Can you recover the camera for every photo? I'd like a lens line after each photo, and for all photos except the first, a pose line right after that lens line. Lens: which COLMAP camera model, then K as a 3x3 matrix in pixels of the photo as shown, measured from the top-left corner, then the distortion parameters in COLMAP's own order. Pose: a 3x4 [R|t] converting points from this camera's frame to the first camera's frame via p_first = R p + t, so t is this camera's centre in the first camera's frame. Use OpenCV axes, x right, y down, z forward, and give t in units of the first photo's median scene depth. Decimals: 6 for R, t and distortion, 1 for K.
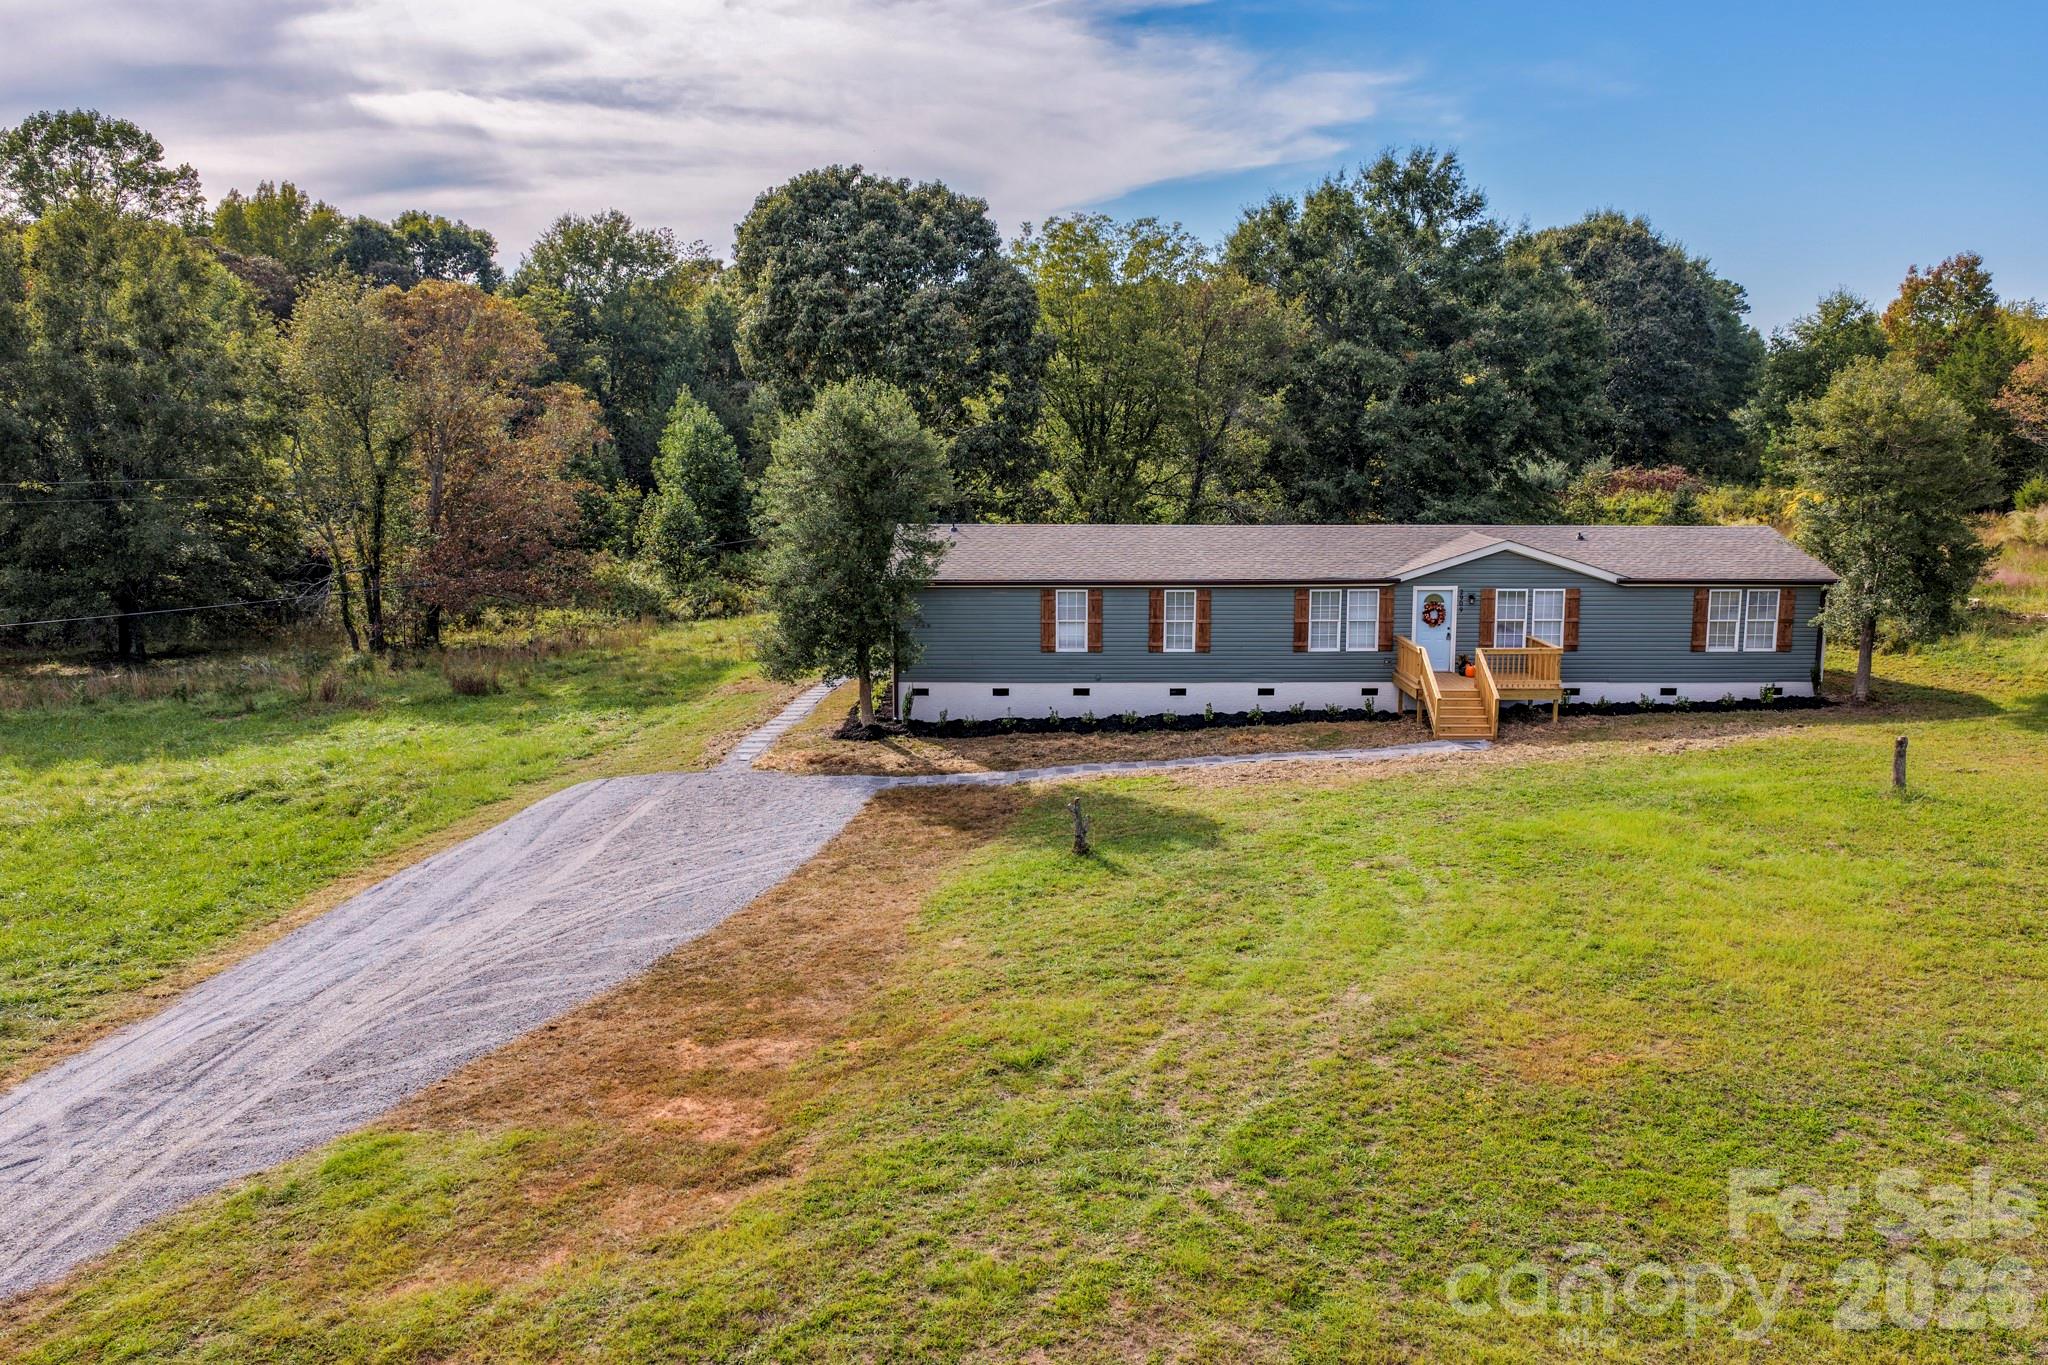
lens RADIAL K [[1697.6, 0, 1032.7], [0, 1697.6, 683.2], [0, 0, 1]] dist [-0.012750, 0.100533]
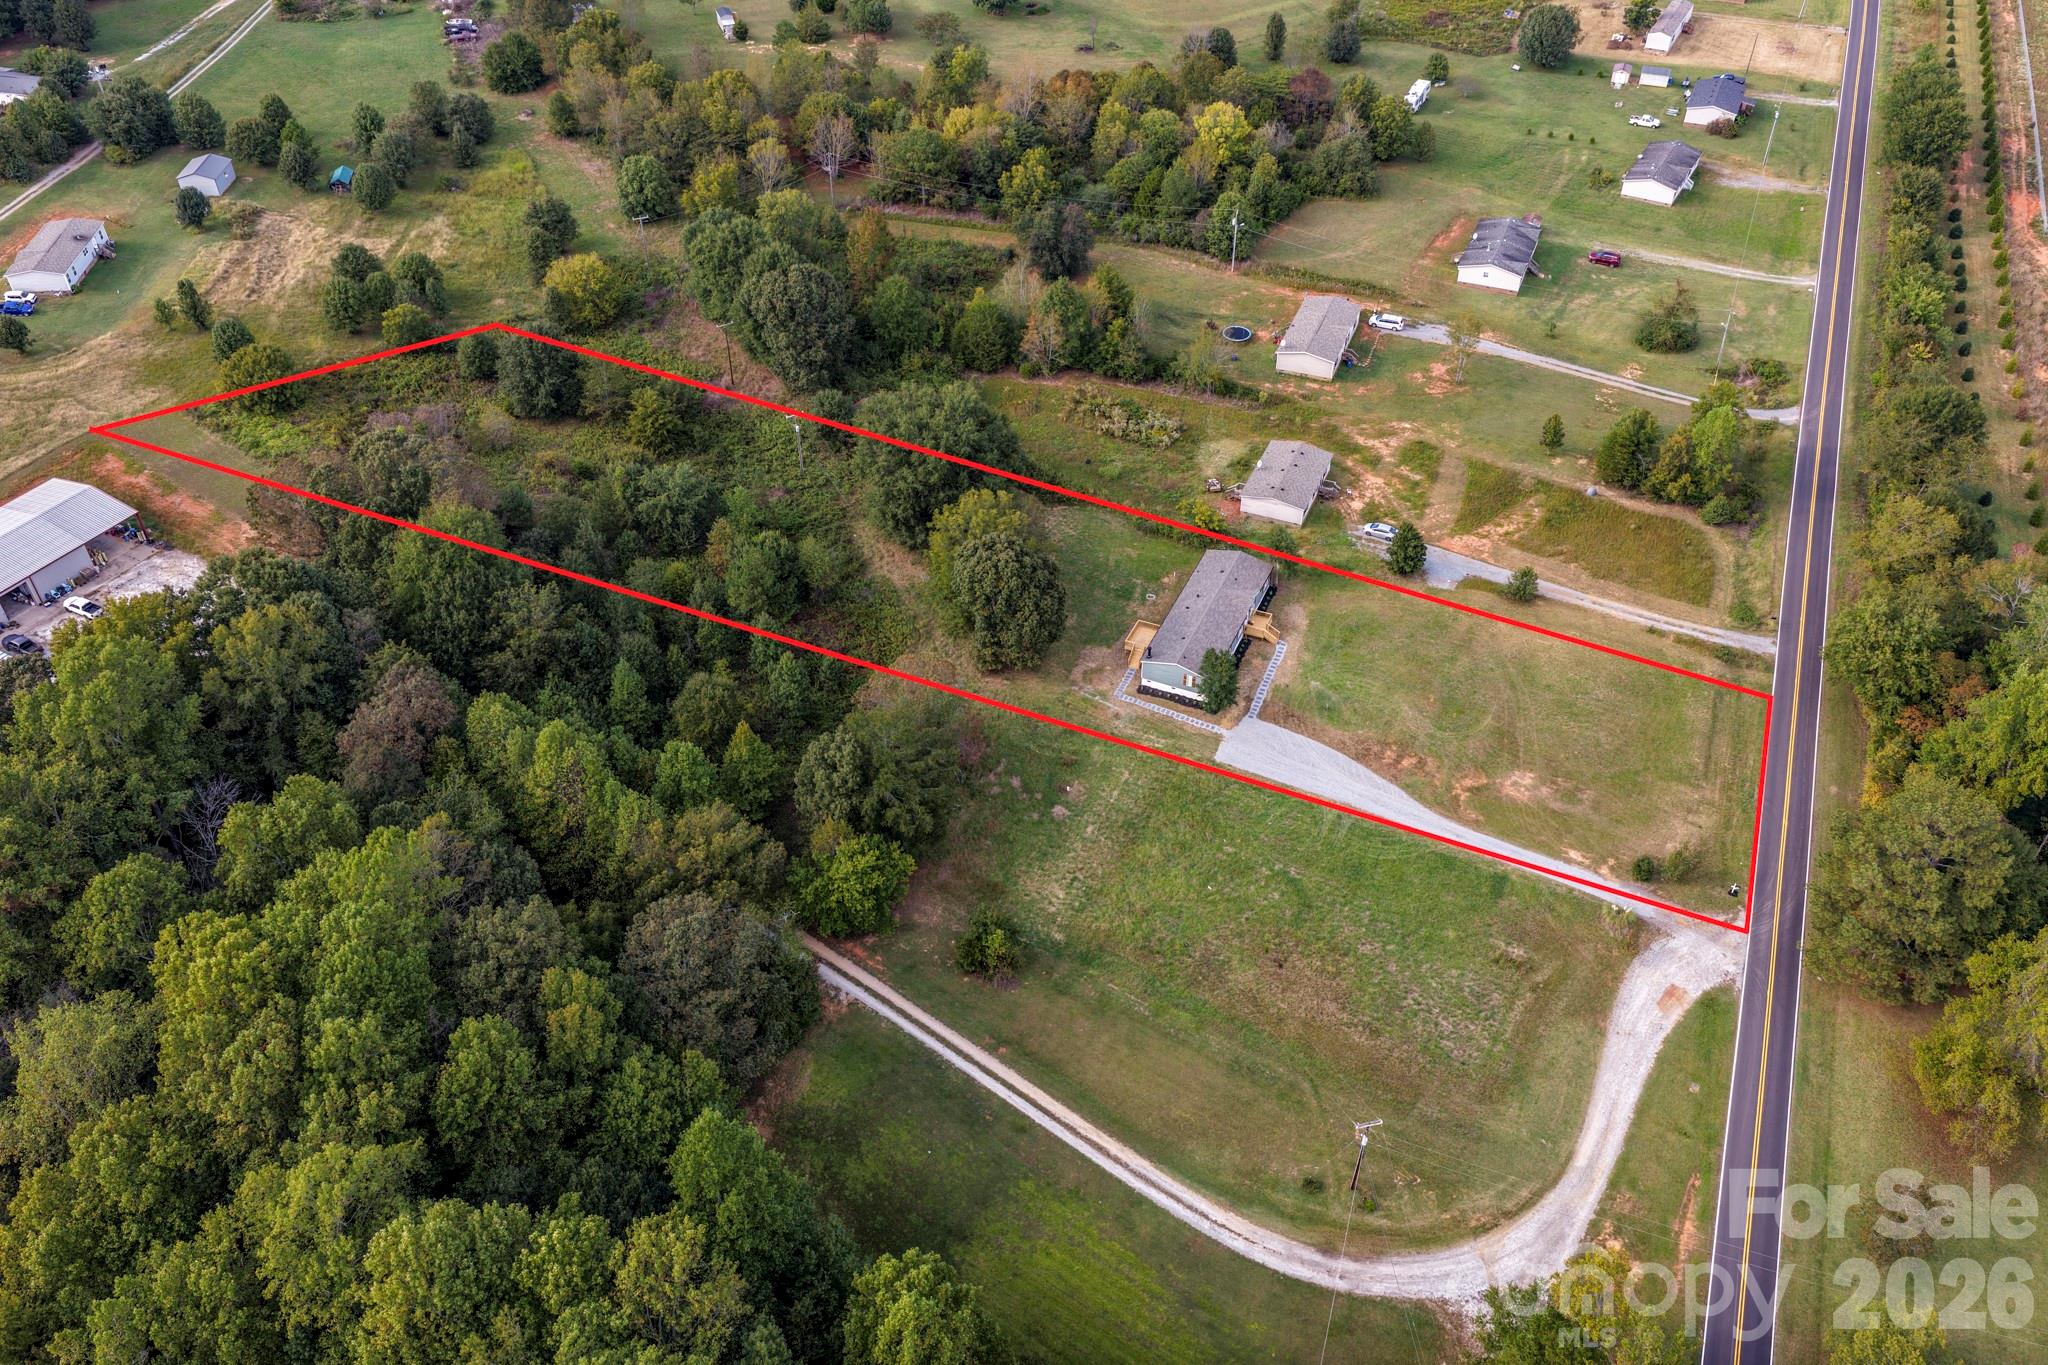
lens RADIAL K [[1697.6, 0, 1032.7], [0, 1697.6, 683.2], [0, 0, 1]] dist [-0.012750, 0.100533]
pose [[0.395936, -0.600349, 0.694850, -3.448644], [0.149218, 0.788694, 0.596403, -2.845533], [-0.906073, -0.132453, 0.401855, -0.404357]]
